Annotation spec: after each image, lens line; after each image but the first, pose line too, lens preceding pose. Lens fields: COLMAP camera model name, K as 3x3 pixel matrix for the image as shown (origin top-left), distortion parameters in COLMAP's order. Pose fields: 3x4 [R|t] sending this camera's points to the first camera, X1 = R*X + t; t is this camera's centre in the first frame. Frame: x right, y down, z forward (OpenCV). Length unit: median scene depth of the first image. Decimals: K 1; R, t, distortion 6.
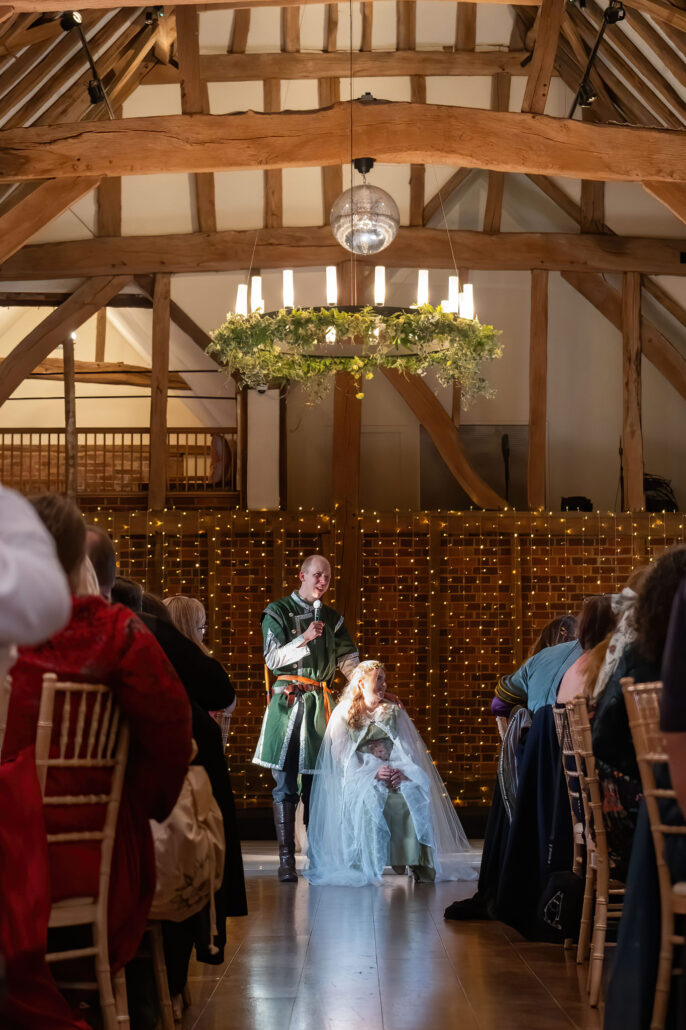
lens RADIAL K [[2428.2, 0, 343.0], [0, 2428.2, 515.0], [0, 0, 1]] dist [-0.198247, -0.040337]
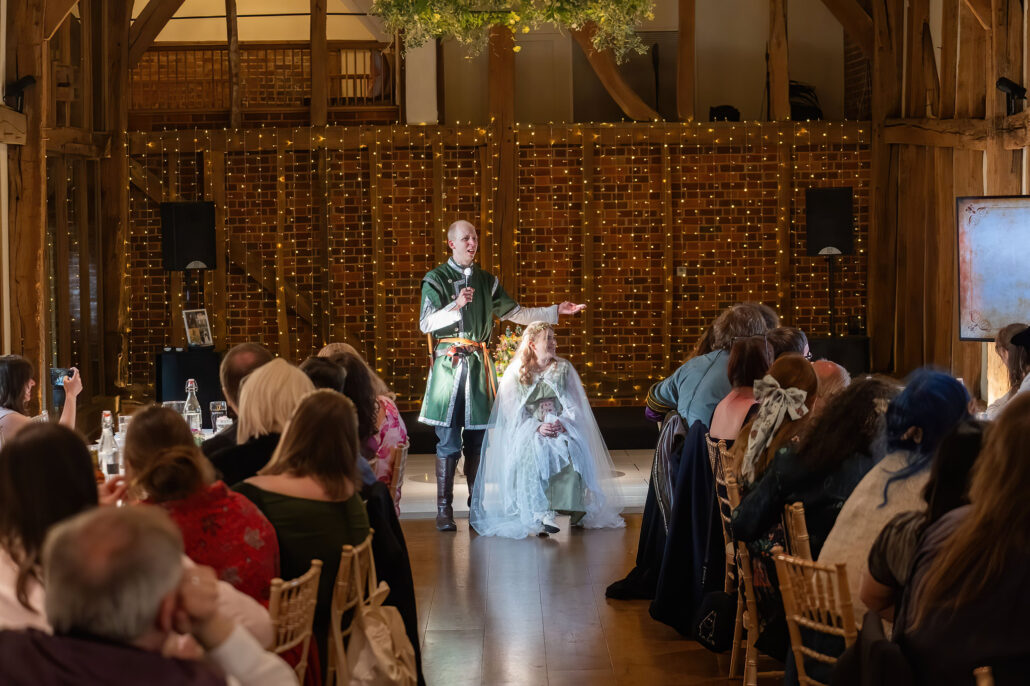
lens RADIAL K [[2428.2, 0, 515.0], [0, 2428.2, 343.0], [0, 0, 1]] dist [-0.198247, -0.040337]
pose [[0.999826, -0.014921, 0.011193, -0.006153], [0.012721, 0.984329, 0.175884, -0.091456], [-0.013642, -0.175711, 0.984347, -0.033991]]
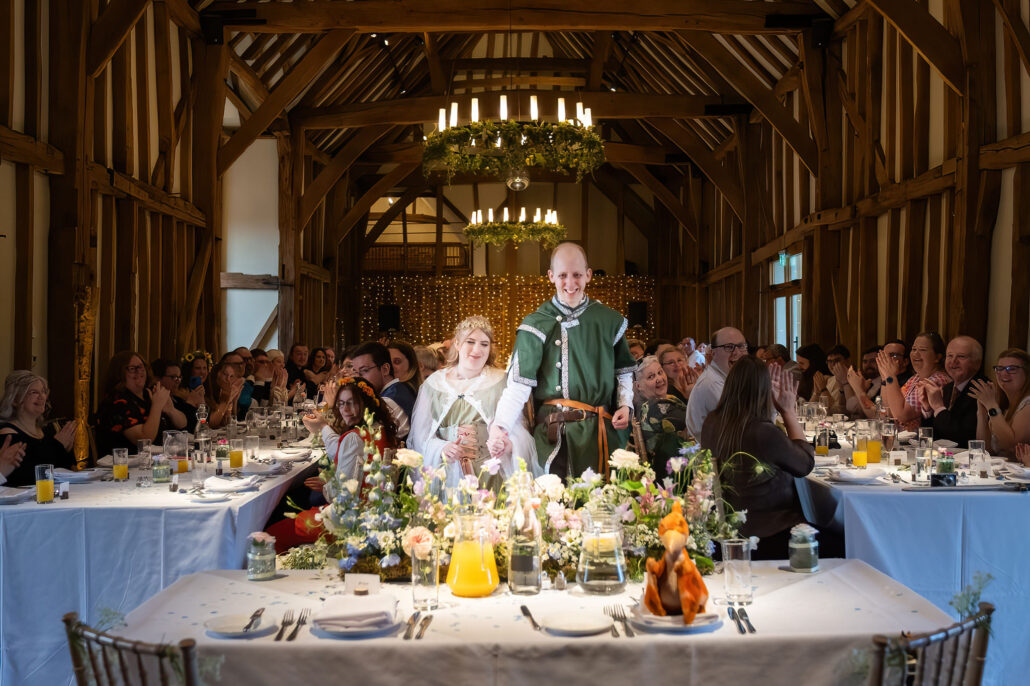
lens RADIAL K [[1445.0, 0, 515.0], [0, 1445.0, 343.0], [0, 0, 1]] dist [-0.486975, -0.000993]
pose [[0.999964, -0.007072, 0.004744, -0.002602], [0.006399, 0.991571, 0.129405, -0.132056], [-0.005620, -0.129370, 0.991580, -0.556140]]
